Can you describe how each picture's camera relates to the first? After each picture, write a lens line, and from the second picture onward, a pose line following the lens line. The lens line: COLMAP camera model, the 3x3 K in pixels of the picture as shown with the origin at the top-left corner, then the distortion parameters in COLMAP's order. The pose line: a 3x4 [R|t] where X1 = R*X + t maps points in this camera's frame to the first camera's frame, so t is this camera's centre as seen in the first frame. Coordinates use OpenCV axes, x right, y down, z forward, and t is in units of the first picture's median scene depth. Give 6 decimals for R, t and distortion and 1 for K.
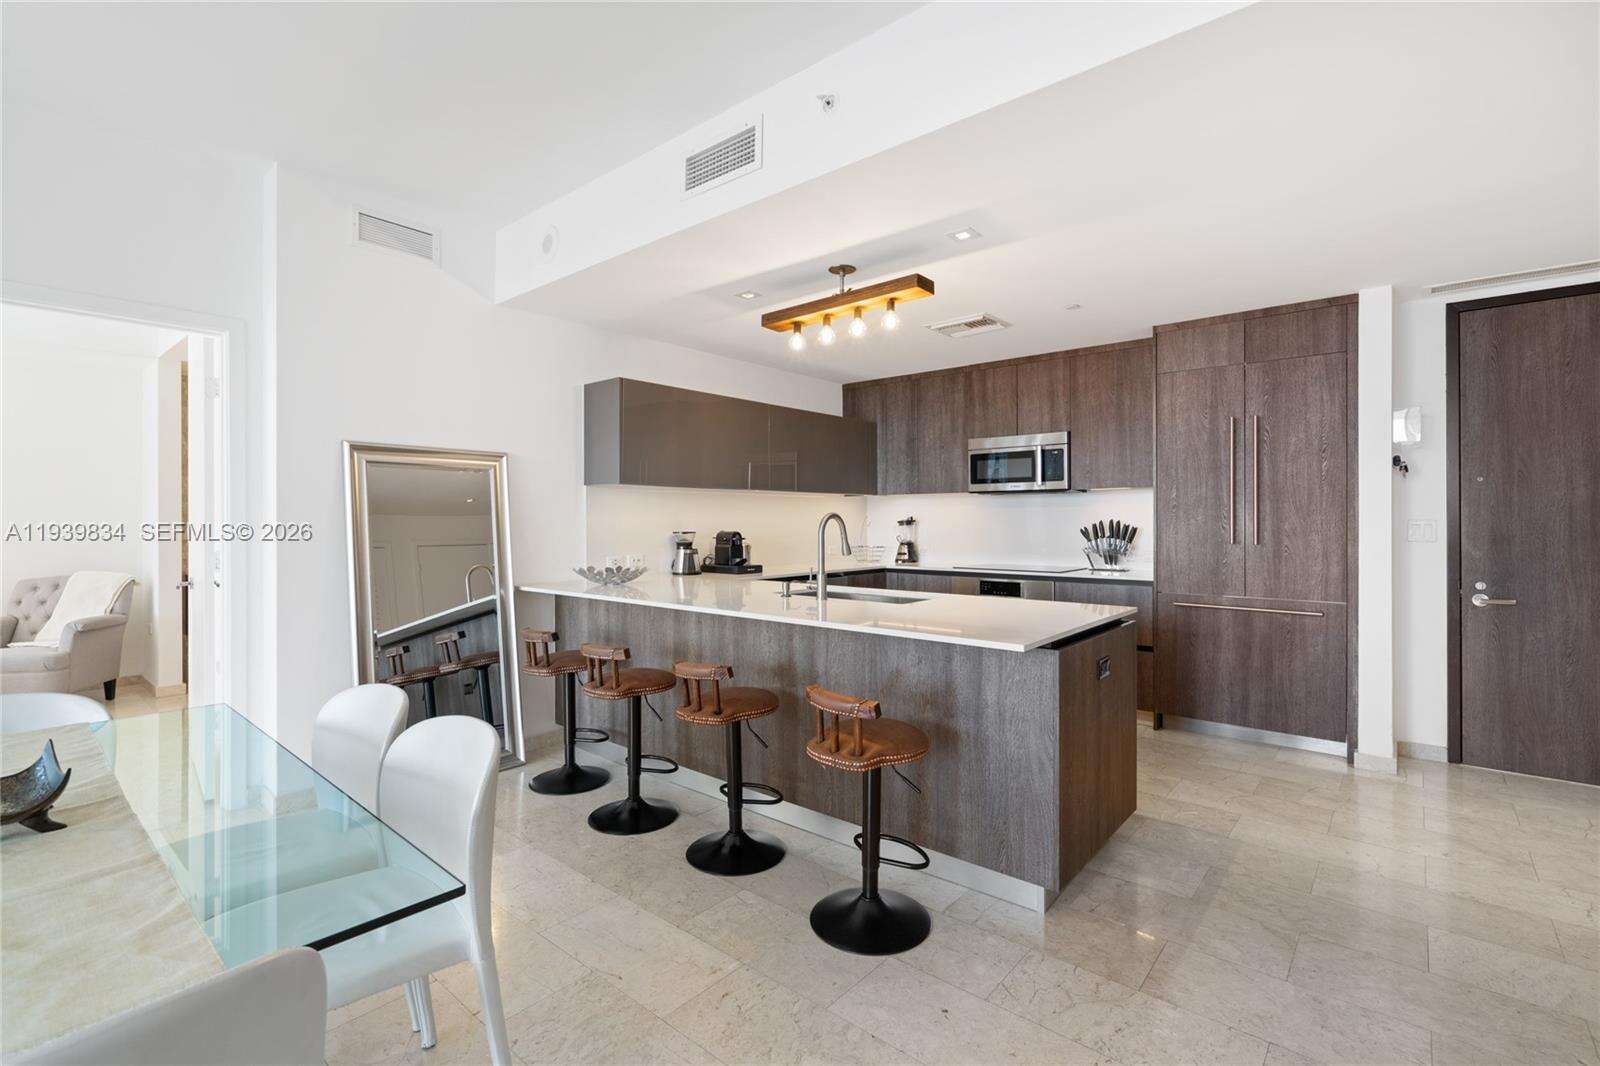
lens RADIAL K [[714.8, 0, 799.2], [0, 714.8, 506.7], [0, 0, 1]] dist [-0.000799, 0.000015]
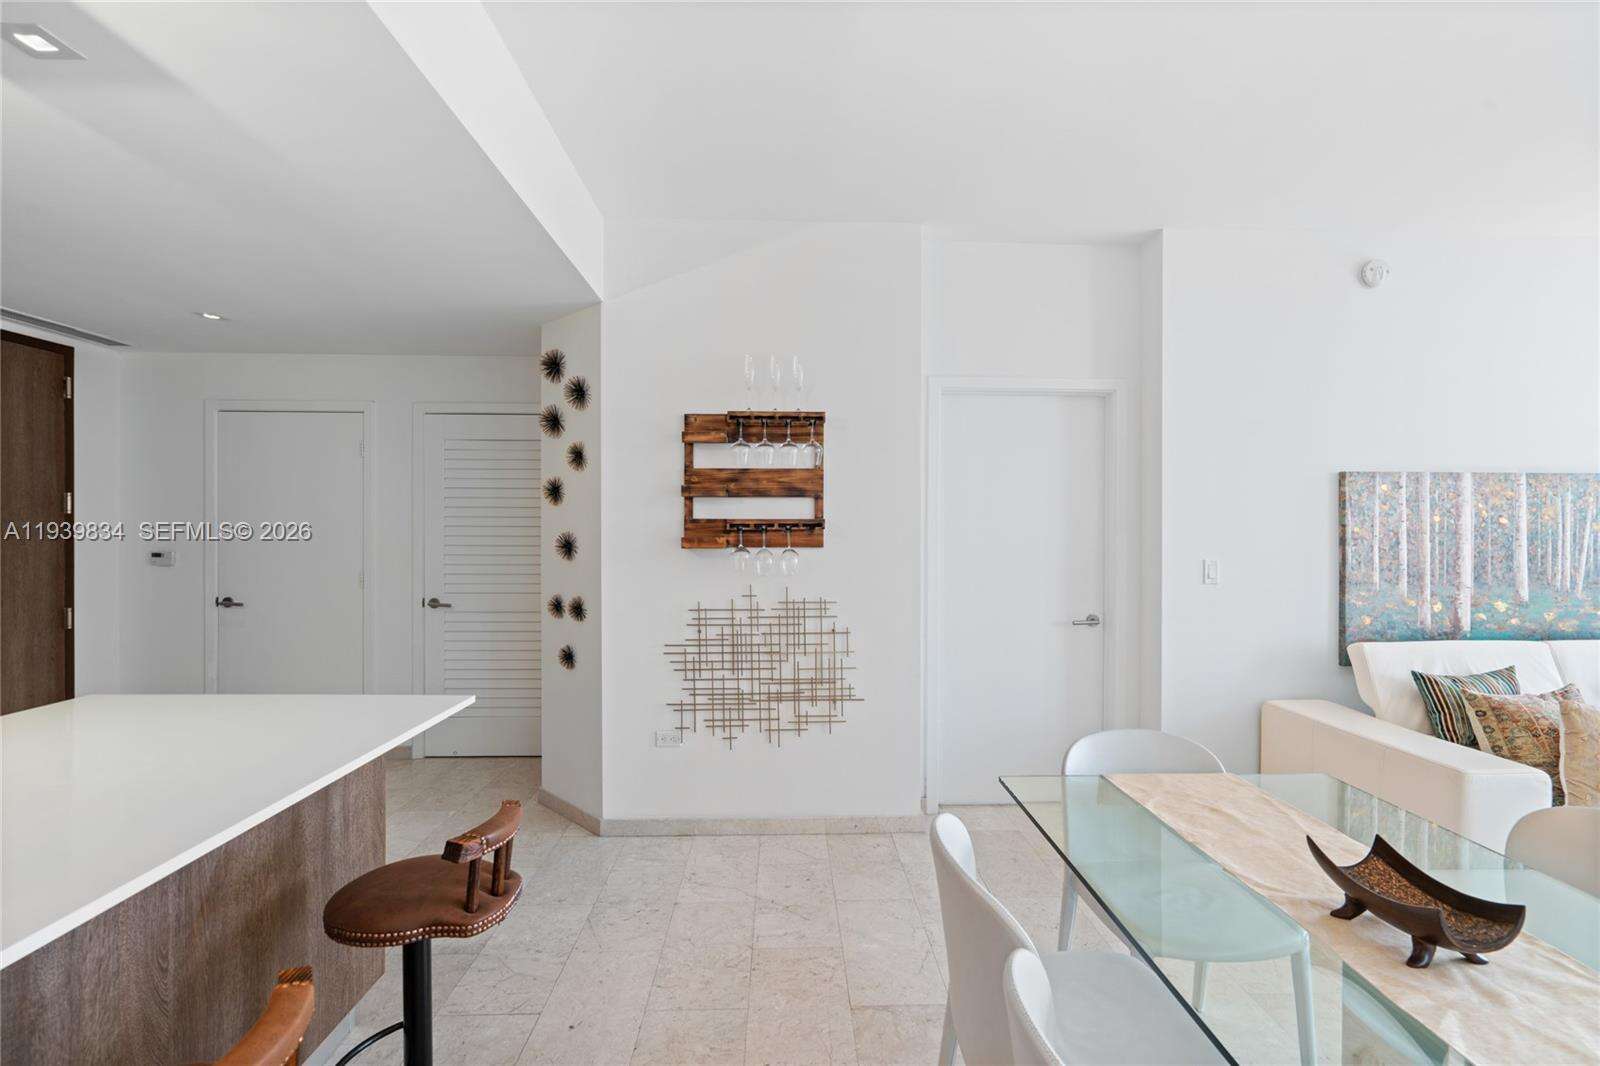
lens RADIAL K [[714.2, 0, 803.8], [0, 714.2, 528.3], [0, 0, 1]] dist [-0.000732, 0.000014]
pose [[-0.662462, -0.001739, 0.749094, -0.388228], [-0.016260, 0.999795, -0.012059, -0.021108], [-0.748919, -0.020168, -0.662354, 0.675913]]
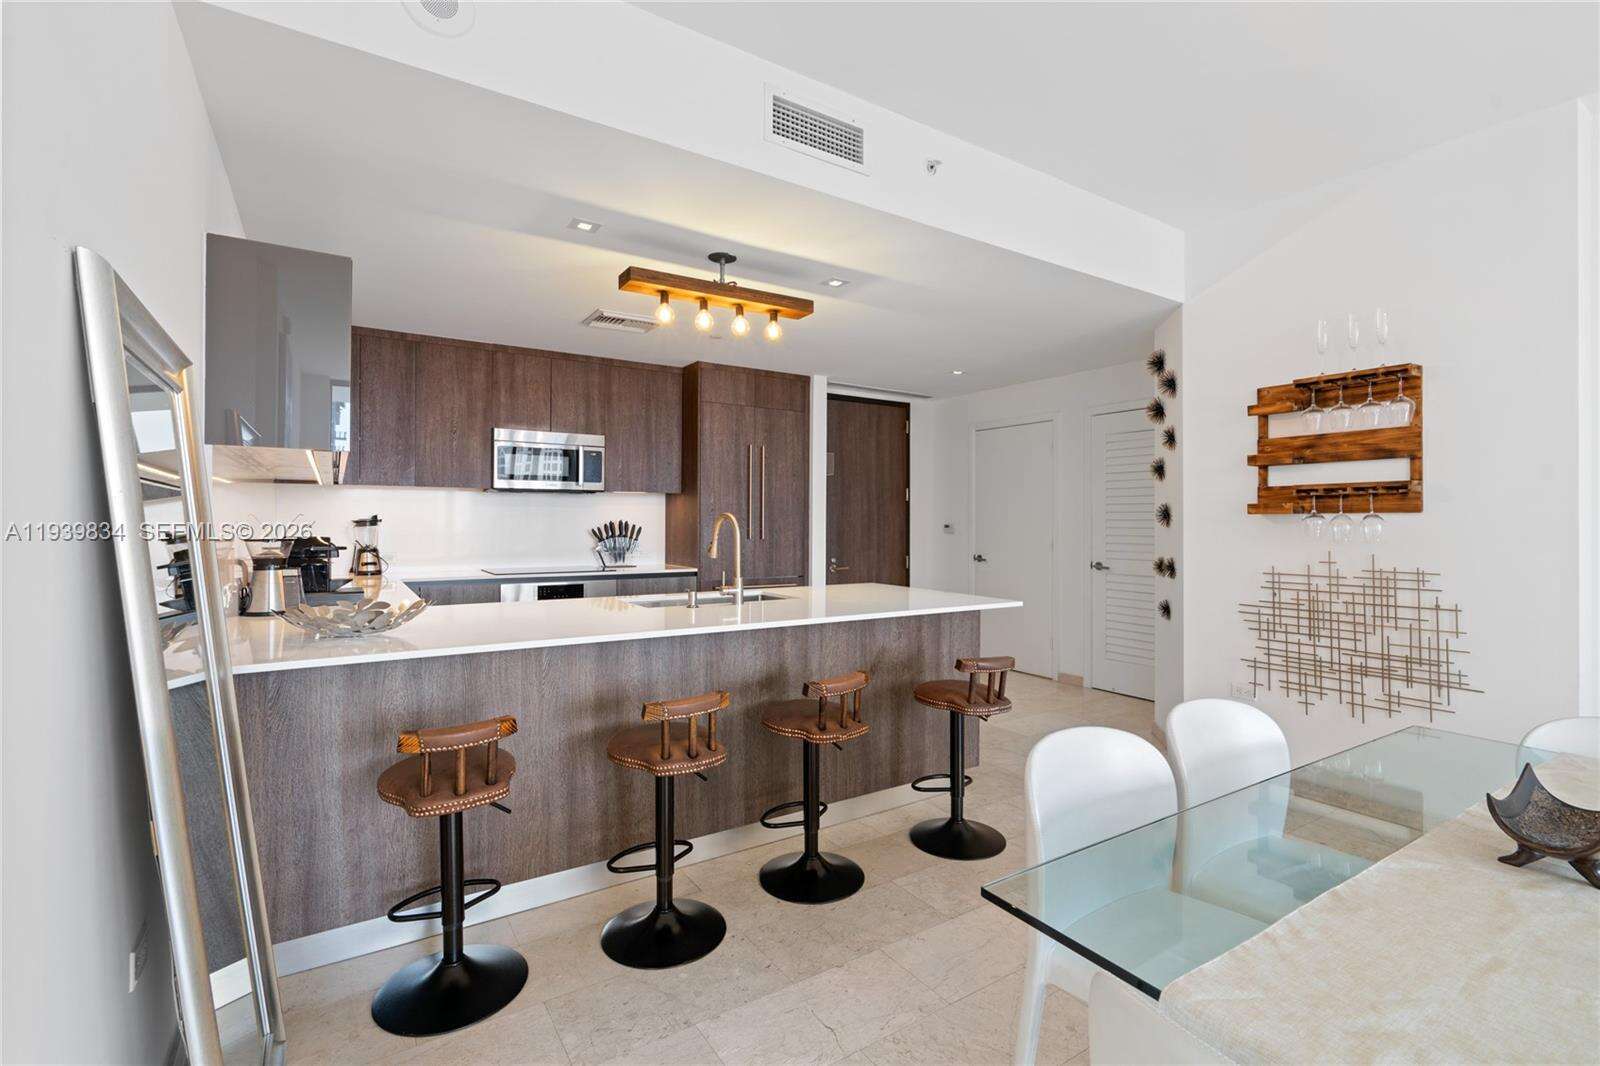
lens RADIAL K [[729.1, 0, 806.3], [0, 729.1, 503.4], [0, 0, 1]] dist [-0.010199, 0.004067]
pose [[0.294573, 0.026288, 0.955267, -0.689579], [-0.023013, 0.999527, -0.020410, 0.011003], [-0.955352, -0.015971, 0.295038, 0.501195]]
